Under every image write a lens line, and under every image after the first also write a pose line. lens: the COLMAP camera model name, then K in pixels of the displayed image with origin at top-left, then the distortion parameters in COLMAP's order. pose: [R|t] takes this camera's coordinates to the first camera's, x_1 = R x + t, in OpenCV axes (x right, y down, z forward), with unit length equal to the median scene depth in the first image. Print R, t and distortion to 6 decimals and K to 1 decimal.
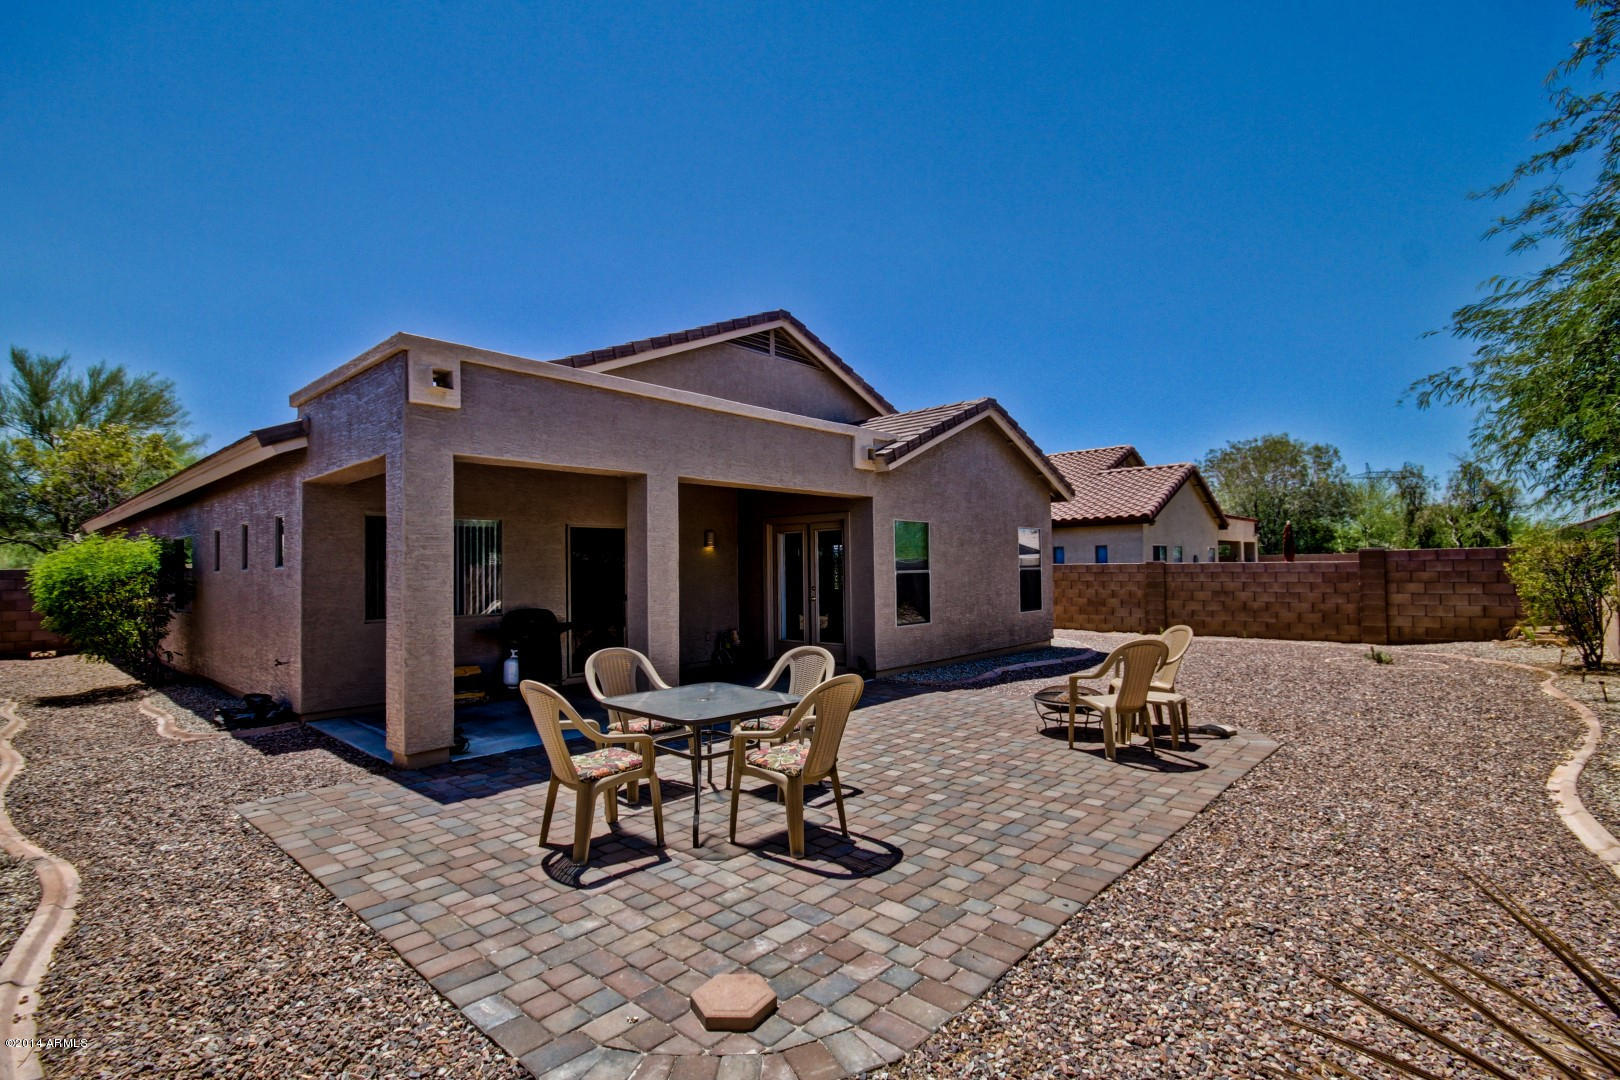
lens RADIAL K [[736.1, 0, 807.0], [0, 736.1, 547.3], [0, 0, 1]] dist [0.016061, -0.000408]
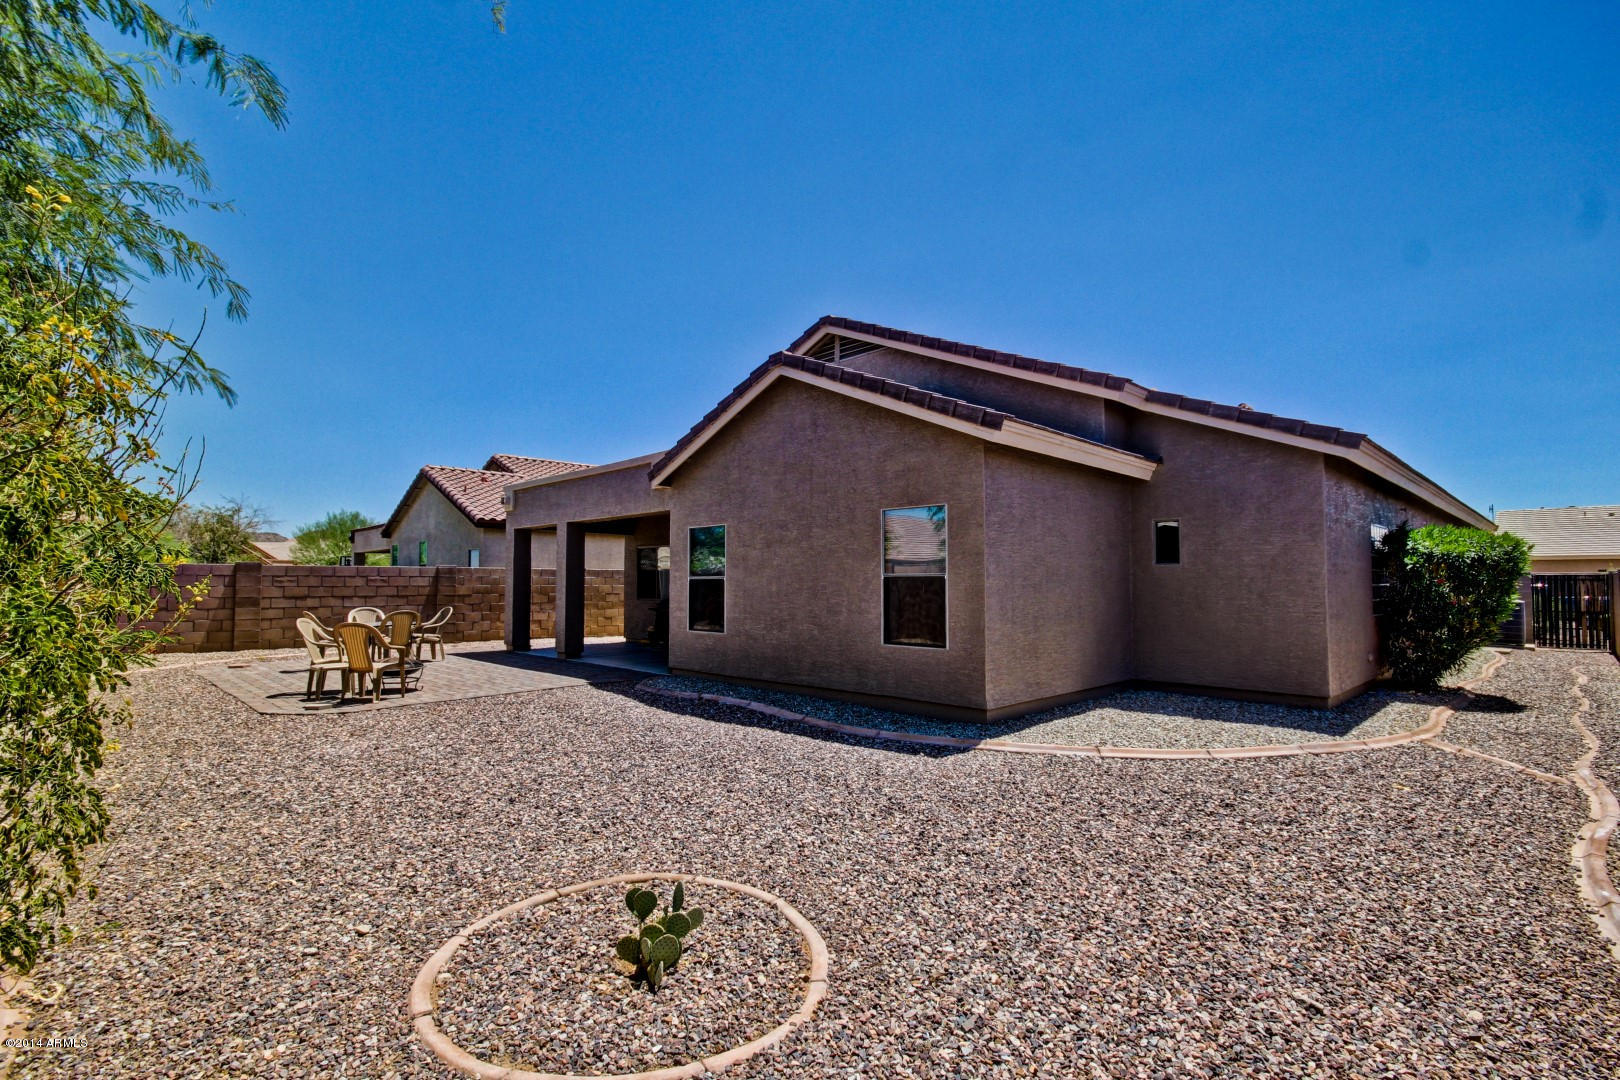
lens RADIAL K [[736.1, 0, 810.4], [0, 736.1, 544.8], [0, 0, 1]] dist [0.016061, -0.000408]
pose [[-0.037293, -0.037153, -0.998613, 1.040919], [0.029861, 0.998821, -0.038276, 0.028841], [0.998858, -0.031247, -0.036140, 1.090829]]
